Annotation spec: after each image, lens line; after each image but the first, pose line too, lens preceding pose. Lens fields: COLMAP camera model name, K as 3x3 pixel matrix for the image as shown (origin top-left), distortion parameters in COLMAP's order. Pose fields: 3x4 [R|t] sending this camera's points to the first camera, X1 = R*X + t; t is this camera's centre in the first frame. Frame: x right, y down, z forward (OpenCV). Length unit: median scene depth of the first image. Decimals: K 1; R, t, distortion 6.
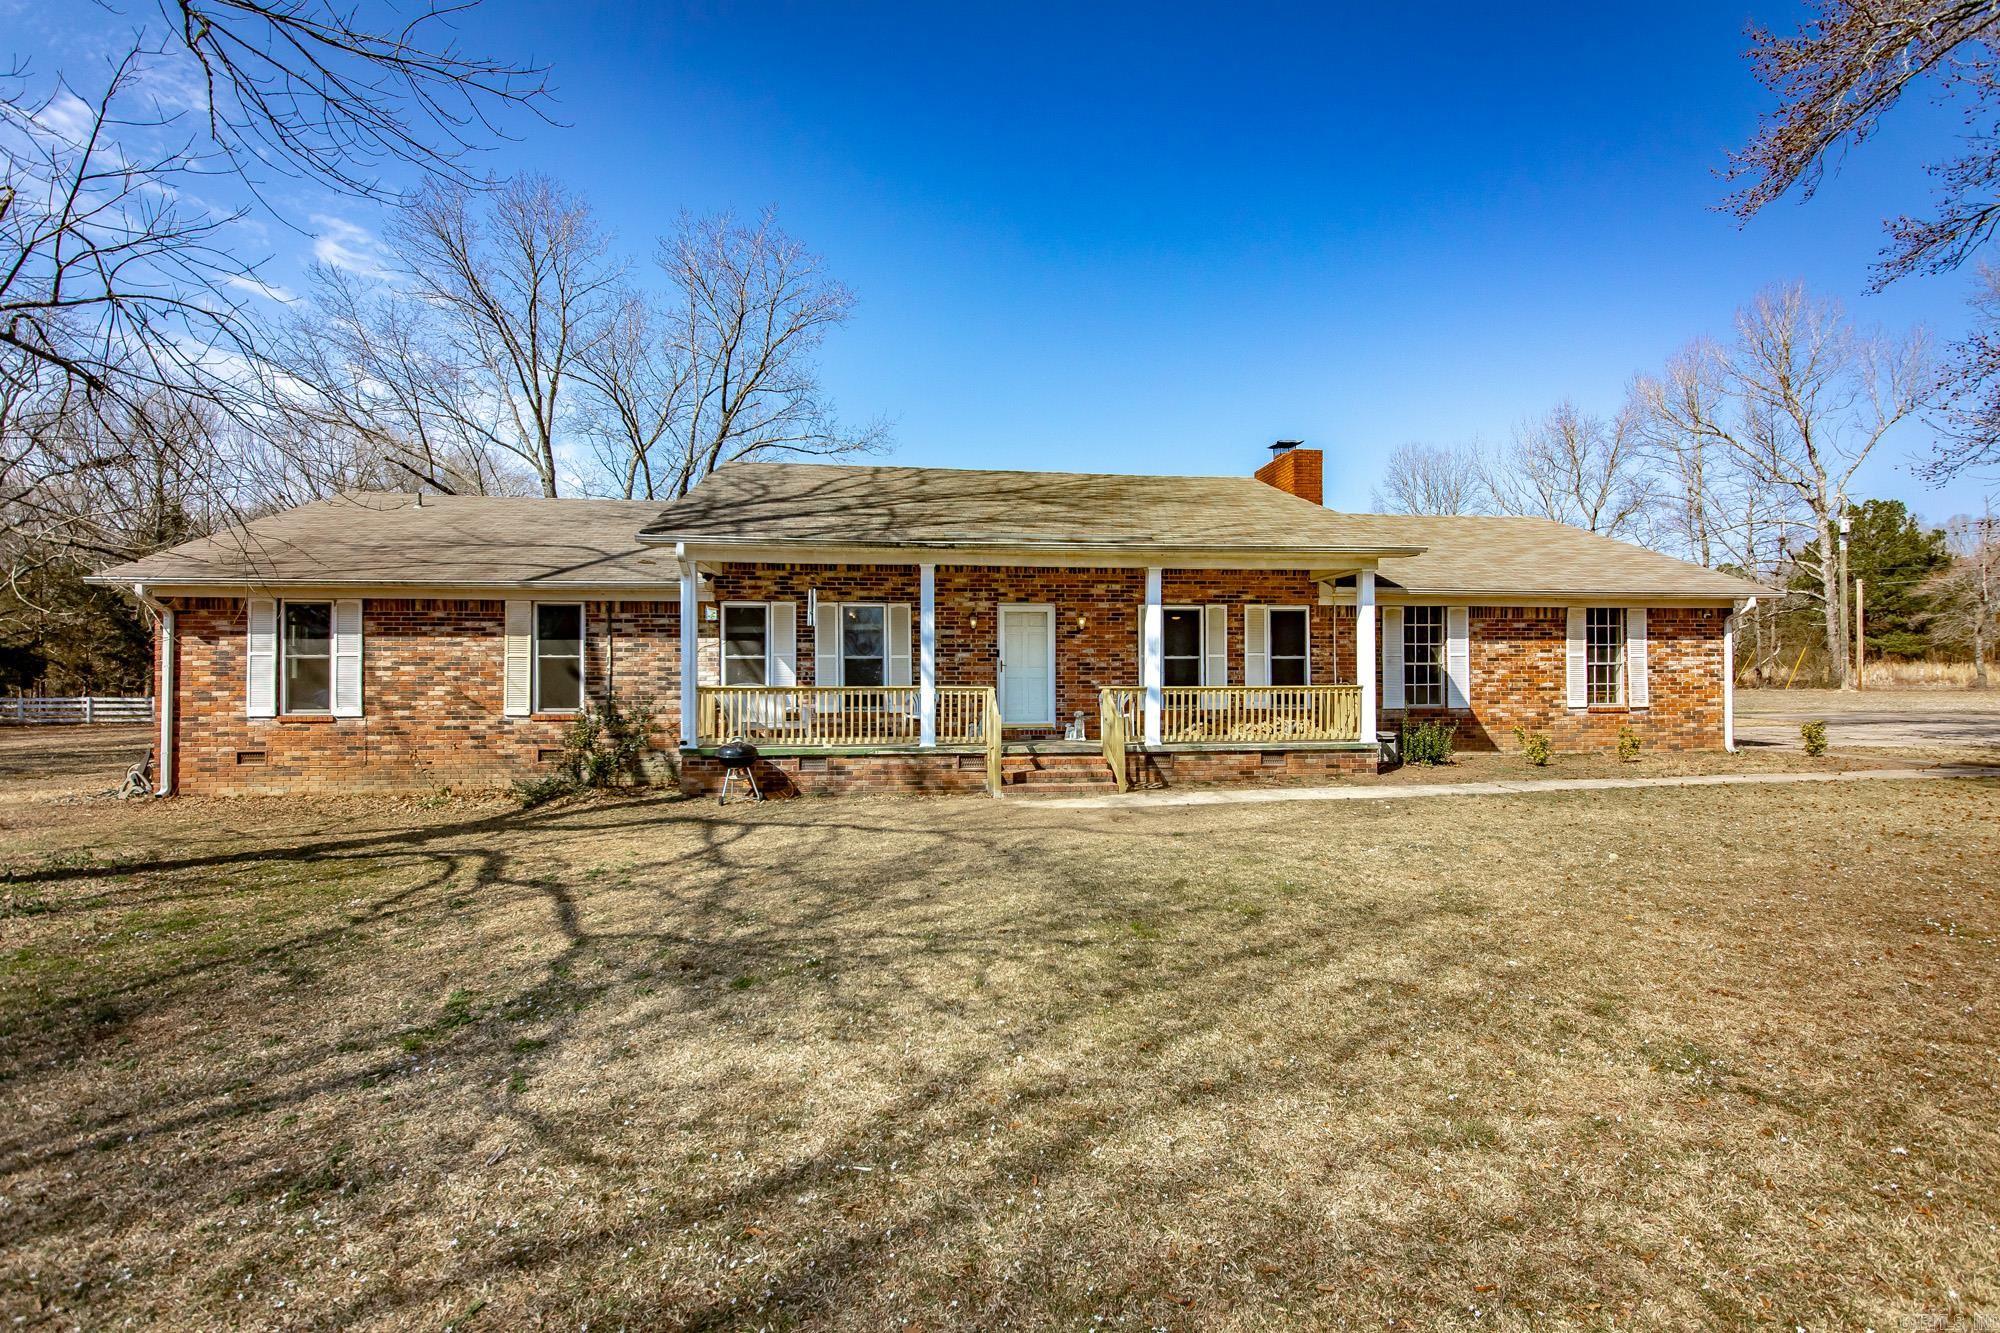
lens RADIAL K [[934.7, 0, 1000.0], [0, 934.7, 666.5], [0, 0, 1]] dist [-0.002368, -0.000125]
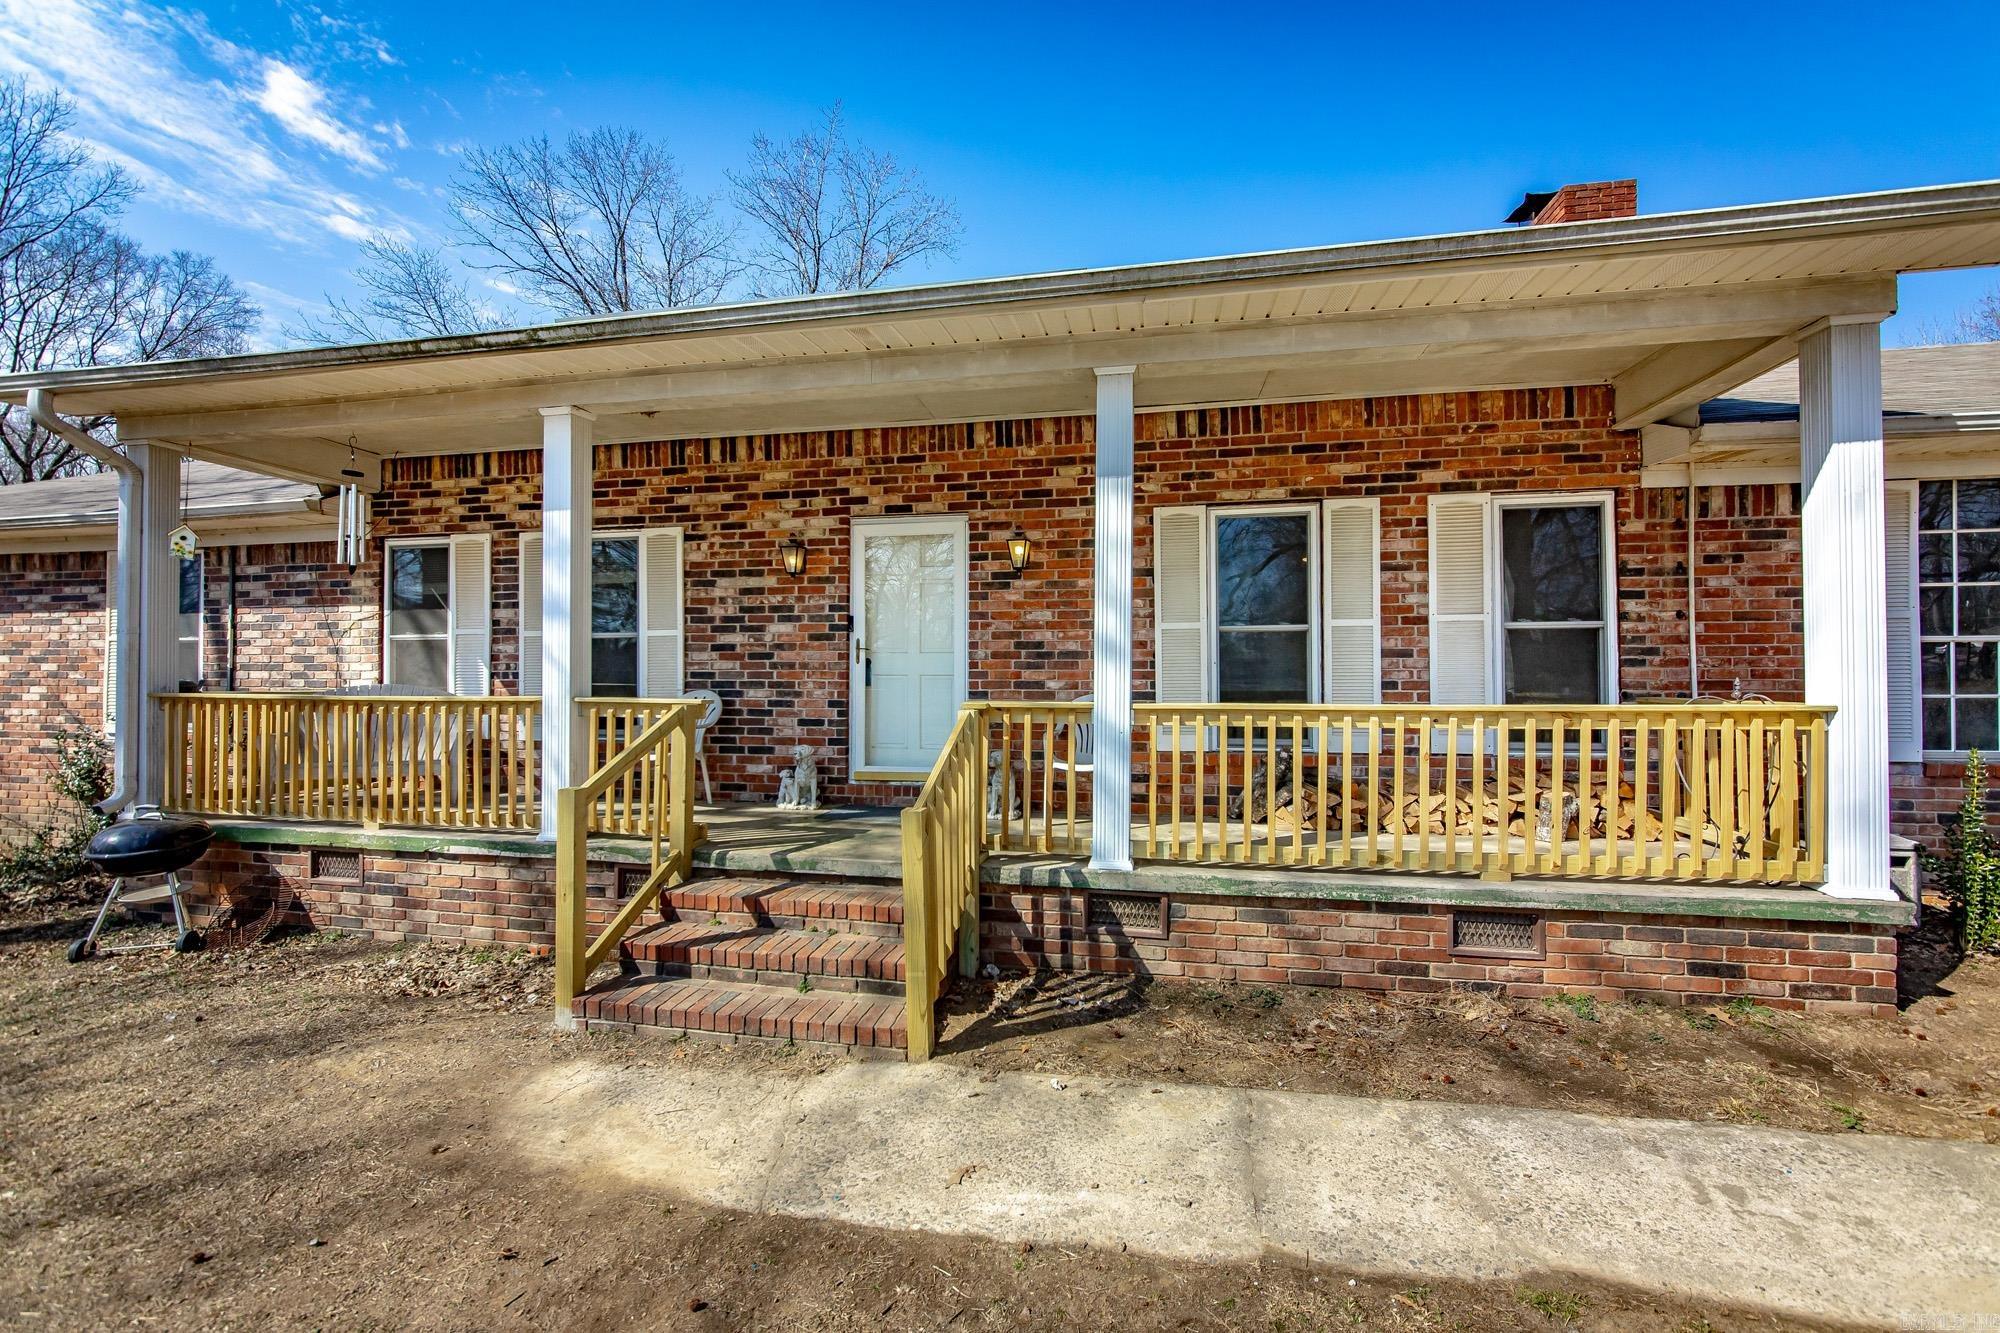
lens RADIAL K [[820.6, 0, 995.0], [0, 820.6, 657.8], [0, 0, 1]] dist [-0.012850, 0.000123]
pose [[0.951706, -0.003382, -0.306992, 0.195018], [0.004619, 0.999984, 0.003304, 0.002109], [0.306976, -0.004562, 0.951706, 0.615861]]
